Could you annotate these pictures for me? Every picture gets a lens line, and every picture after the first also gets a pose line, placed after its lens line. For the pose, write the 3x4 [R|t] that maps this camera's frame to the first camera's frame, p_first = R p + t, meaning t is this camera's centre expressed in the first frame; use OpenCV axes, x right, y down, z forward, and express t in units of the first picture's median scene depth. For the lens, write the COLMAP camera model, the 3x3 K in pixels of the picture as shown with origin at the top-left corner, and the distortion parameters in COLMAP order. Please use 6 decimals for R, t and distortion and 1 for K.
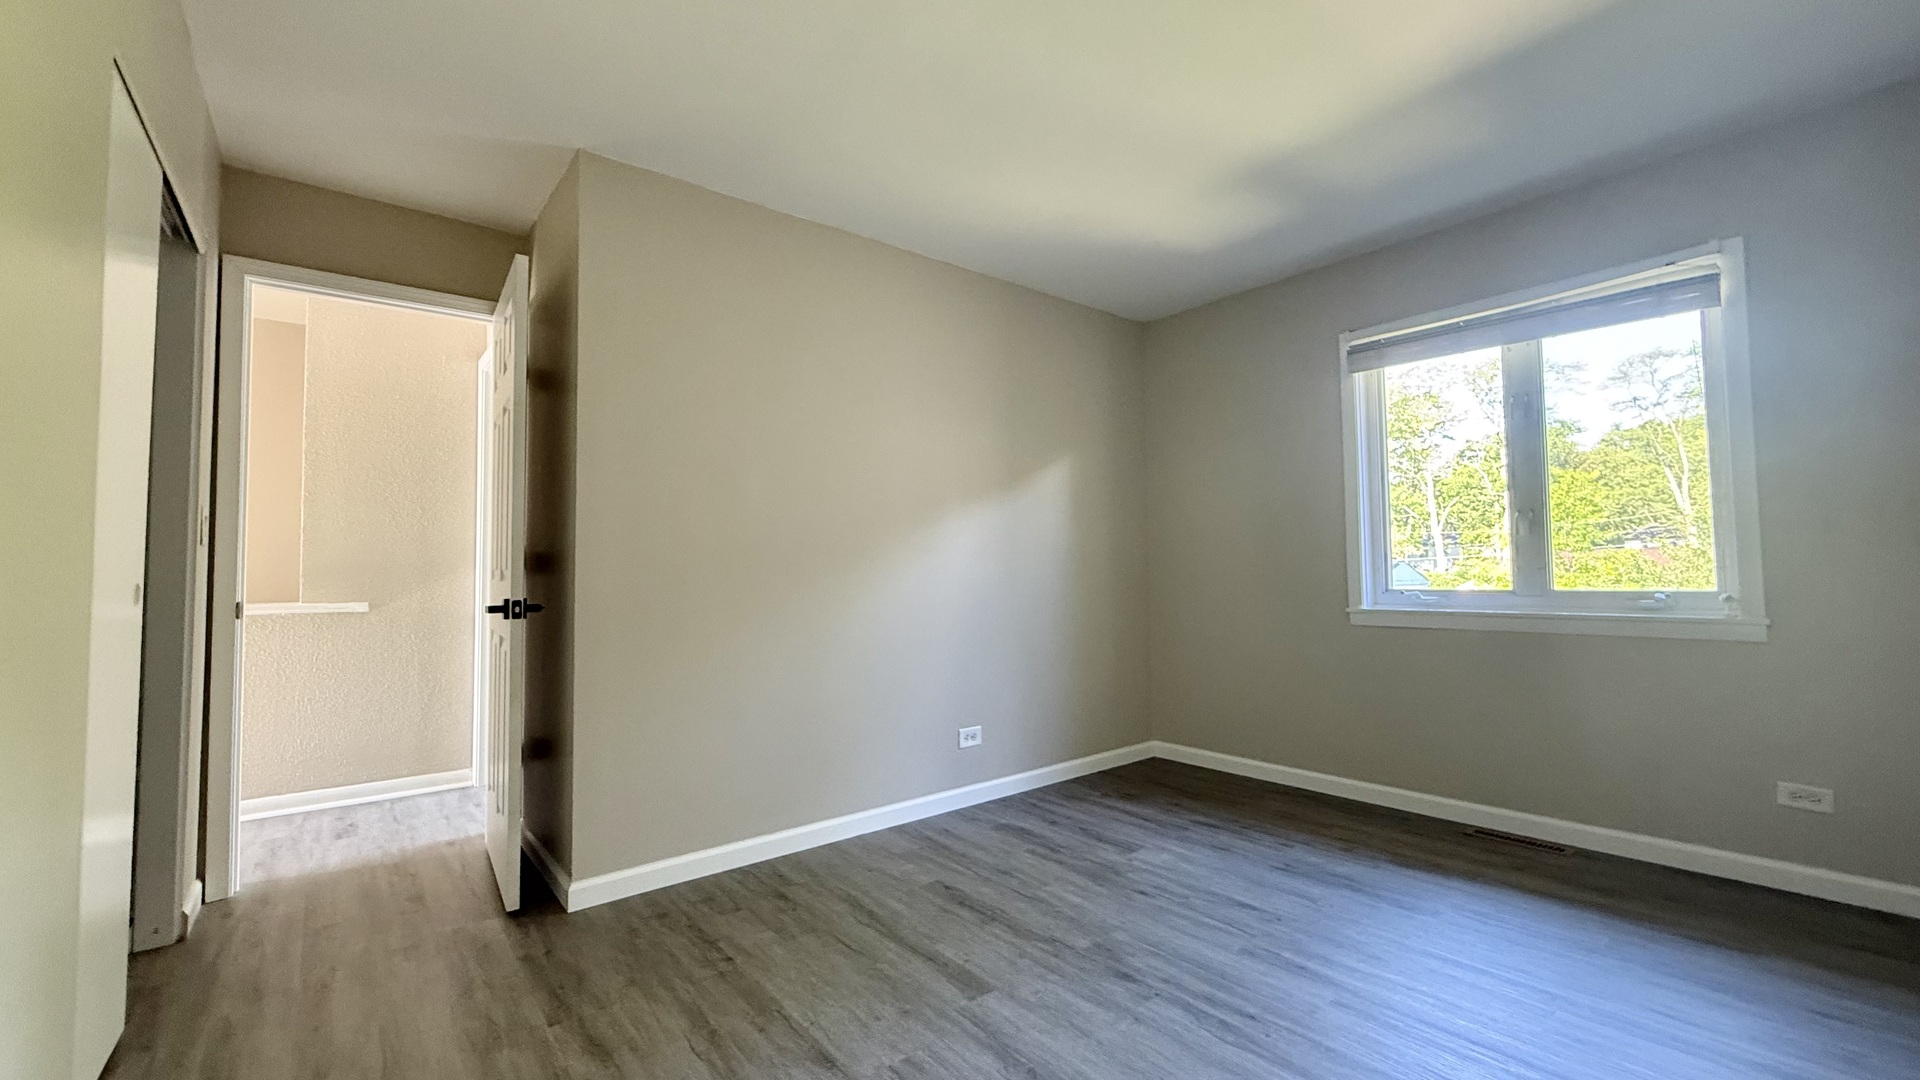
lens RADIAL K [[766.4, 0, 959.7], [0, 766.4, 543.0], [0, 0, 1]] dist [0.000853, -0.000165]
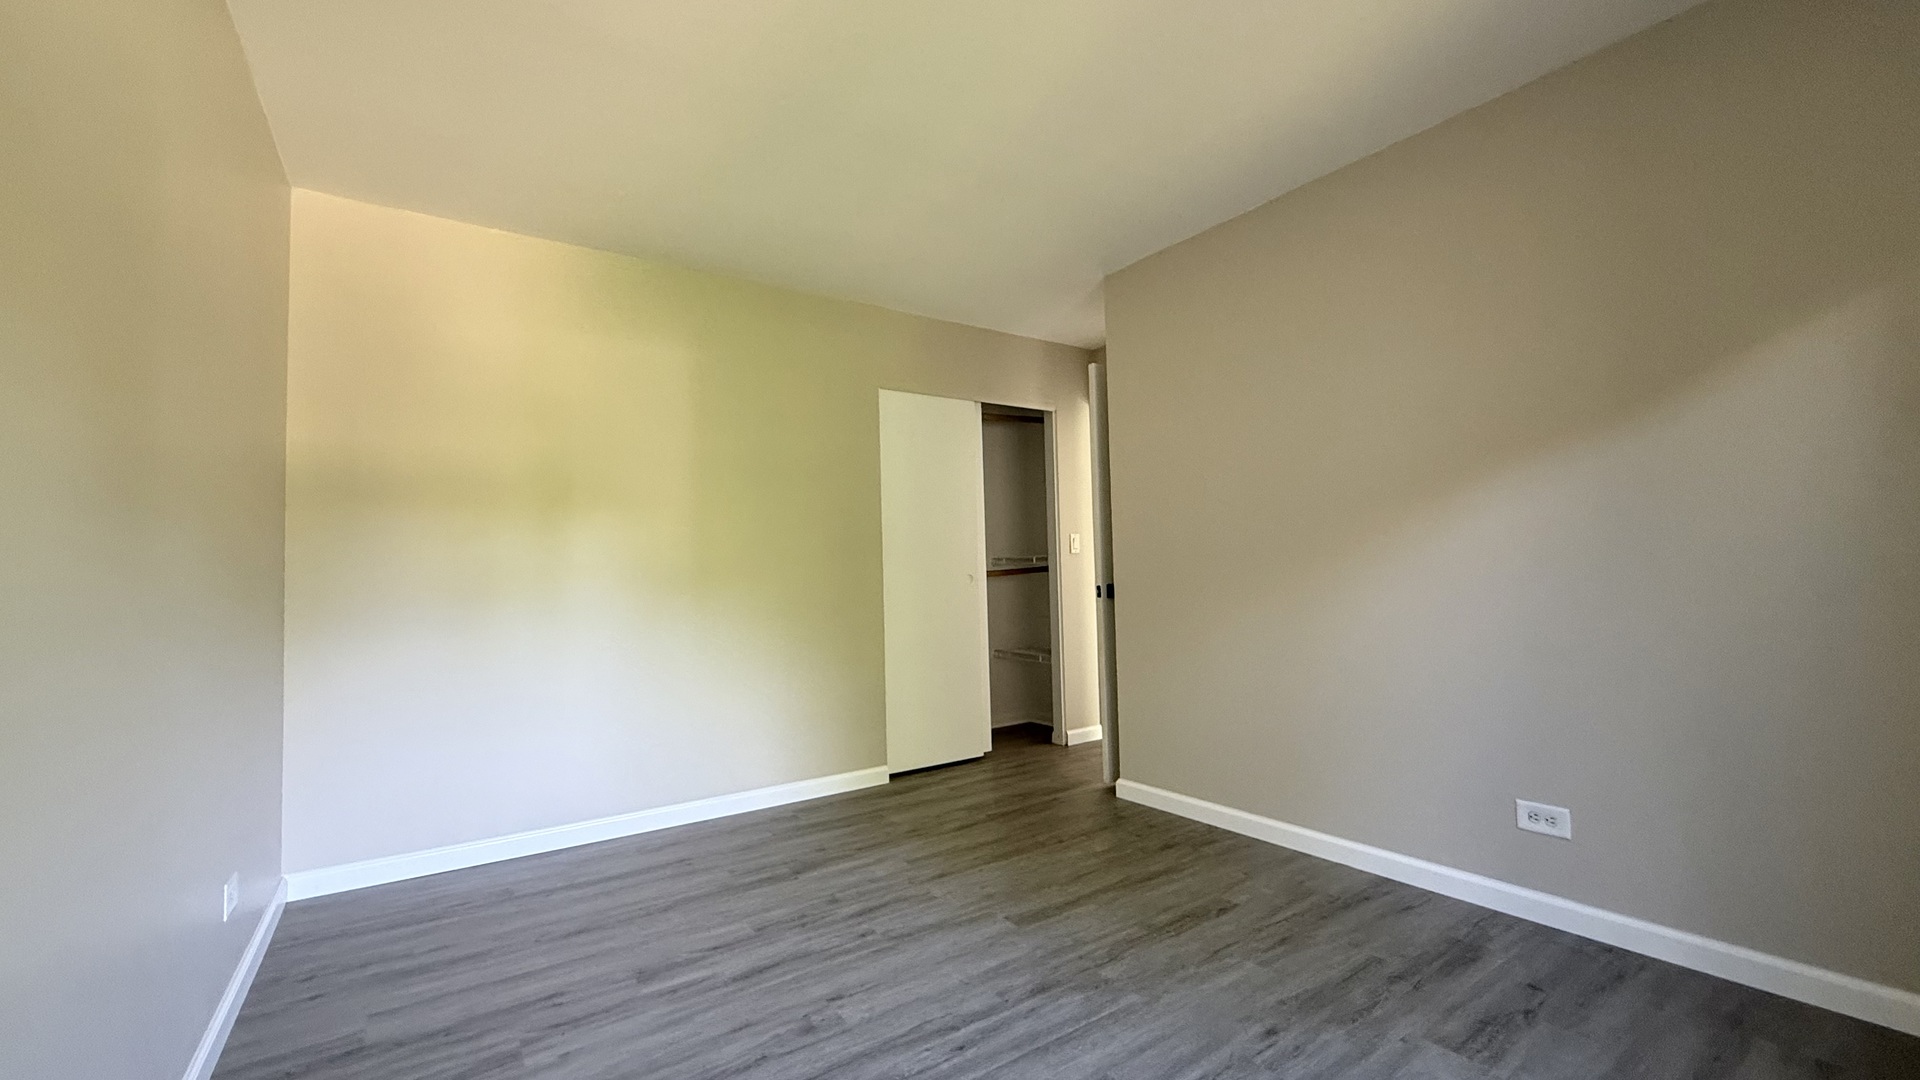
lens RADIAL K [[766.4, 0, 962.7], [0, 766.4, 536.3], [0, 0, 1]] dist [0.000853, -0.000165]
pose [[-0.073996, -0.035589, -0.996623, 0.880553], [0.062781, 0.997215, -0.040272, 0.015381], [0.995280, -0.065549, -0.071555, 0.726250]]
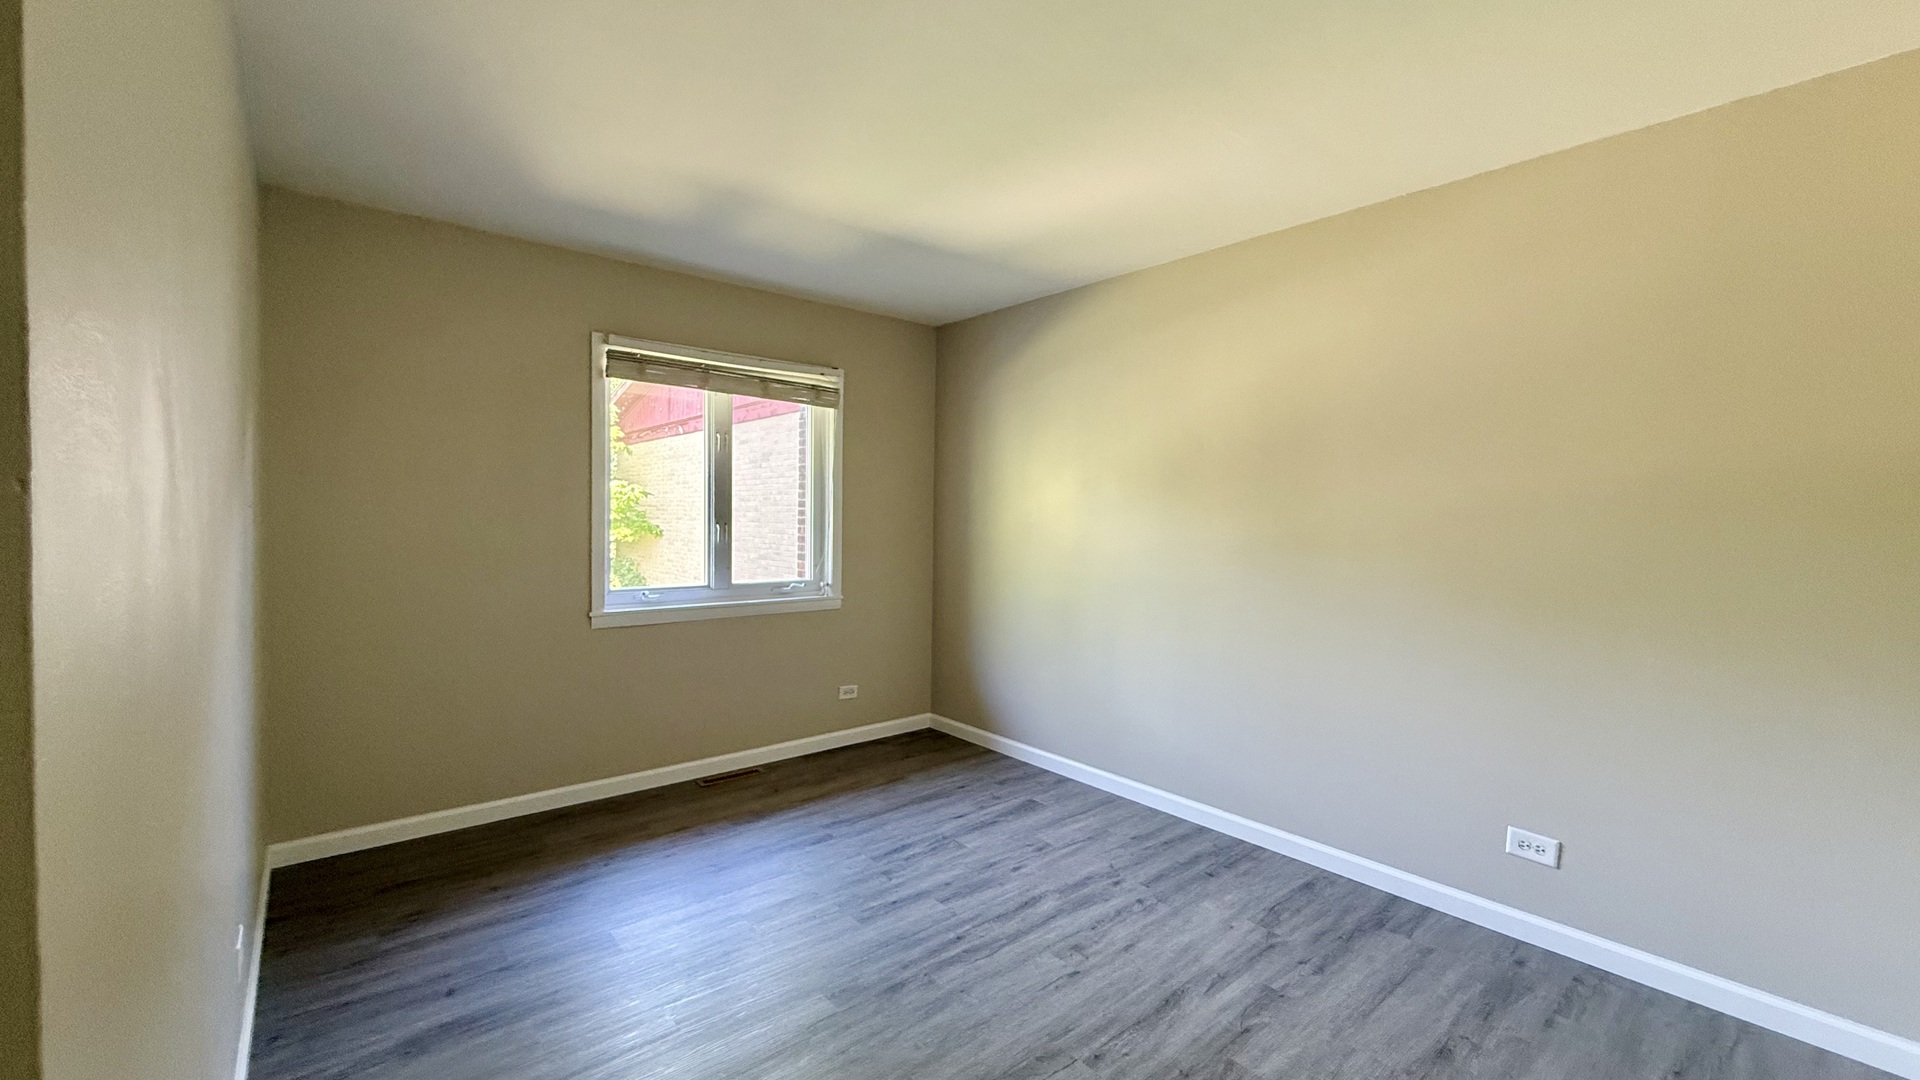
lens RADIAL K [[766.4, 0, 949.9], [0, 766.4, 544.8], [0, 0, 1]] dist [0.000853, -0.000165]
pose [[-0.005896, -0.027416, 0.999607, -0.612308], [-0.050828, 0.998340, 0.027082, -0.066962], [-0.998690, -0.050648, -0.007280, 0.692600]]
